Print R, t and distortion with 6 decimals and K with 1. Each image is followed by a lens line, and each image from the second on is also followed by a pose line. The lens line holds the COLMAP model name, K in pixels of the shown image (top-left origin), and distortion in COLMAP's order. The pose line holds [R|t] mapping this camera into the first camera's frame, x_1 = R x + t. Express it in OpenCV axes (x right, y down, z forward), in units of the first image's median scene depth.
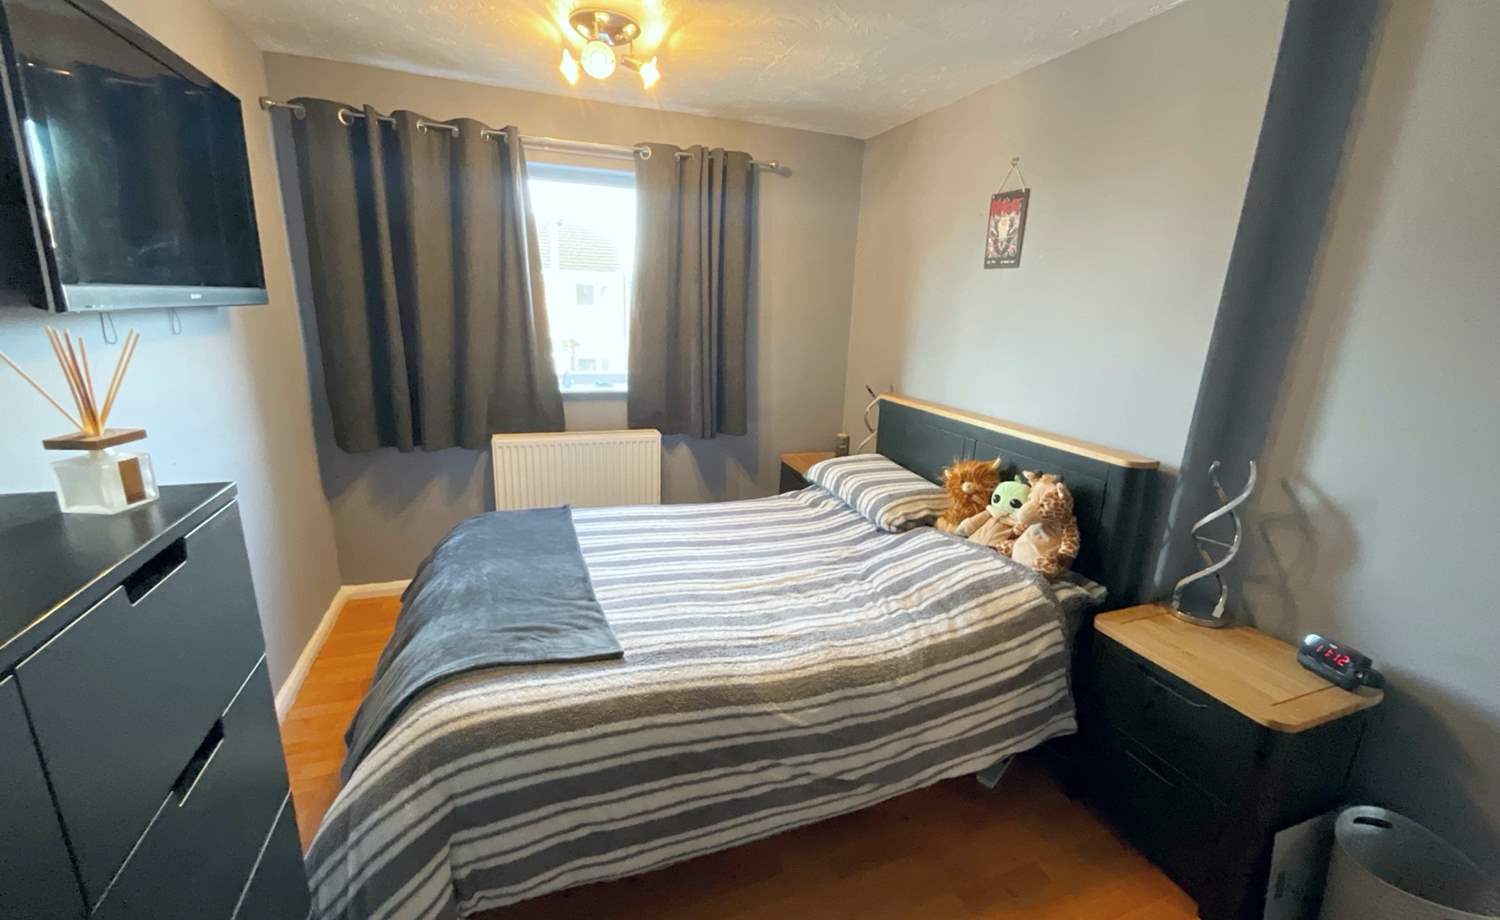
lens RADIAL K [[605.8, 0, 744.3], [0, 605.8, 460.8], [0, 0, 1]] dist [-0.001065, 0.000142]
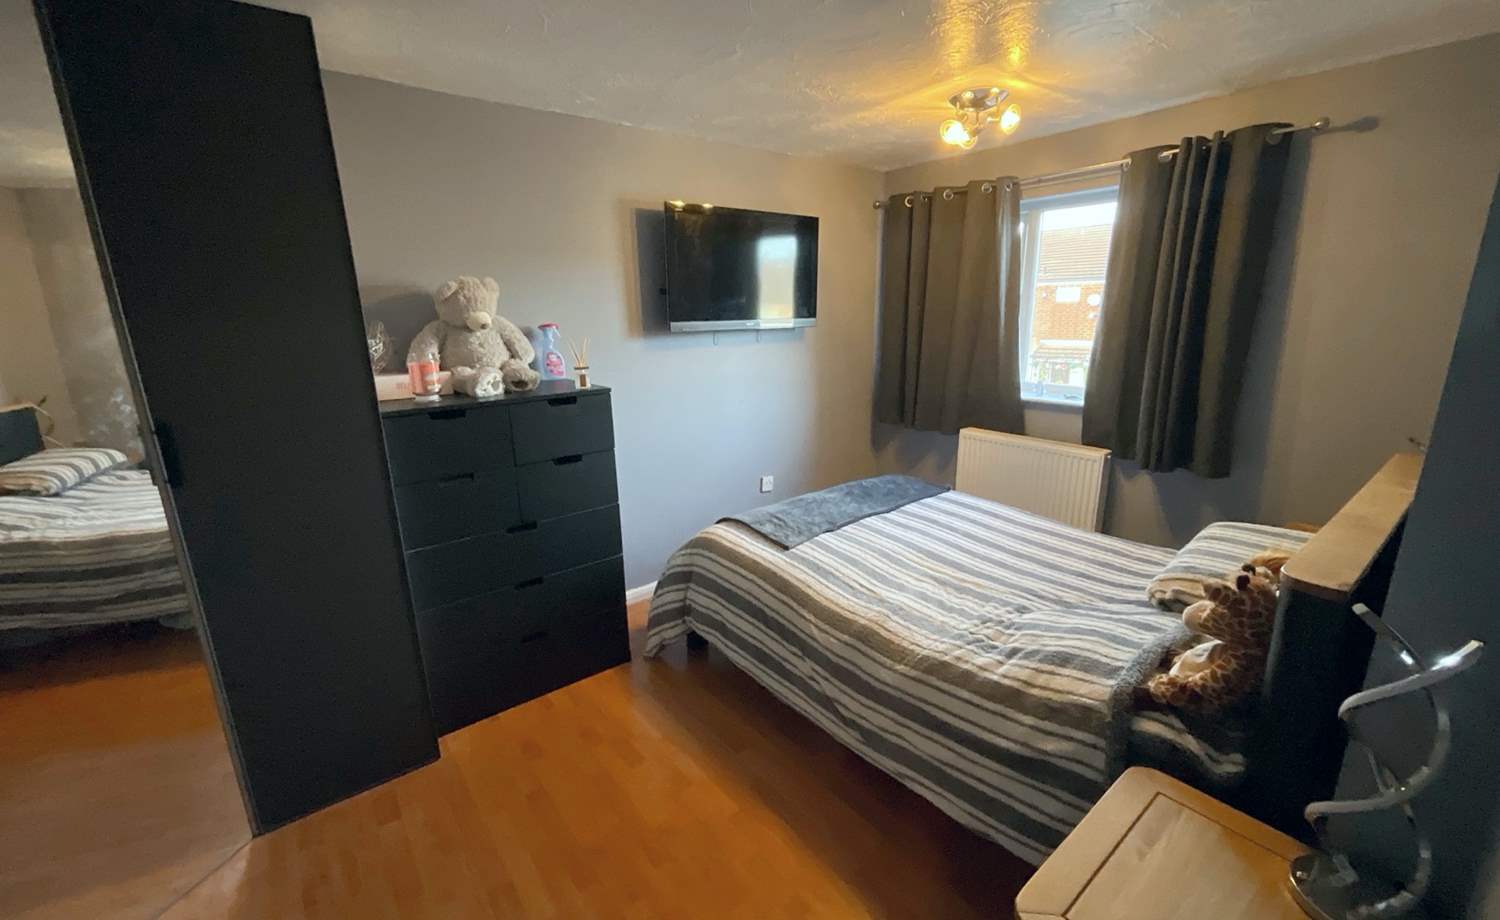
lens RADIAL K [[605.8, 0, 750.4], [0, 605.8, 458.5], [0, 0, 1]] dist [-0.001065, 0.000142]
pose [[0.303490, 0.188477, -0.934008, 0.952205], [-0.214774, 0.968546, 0.125659, -0.063546], [0.928314, 0.162464, 0.334424, 0.285266]]
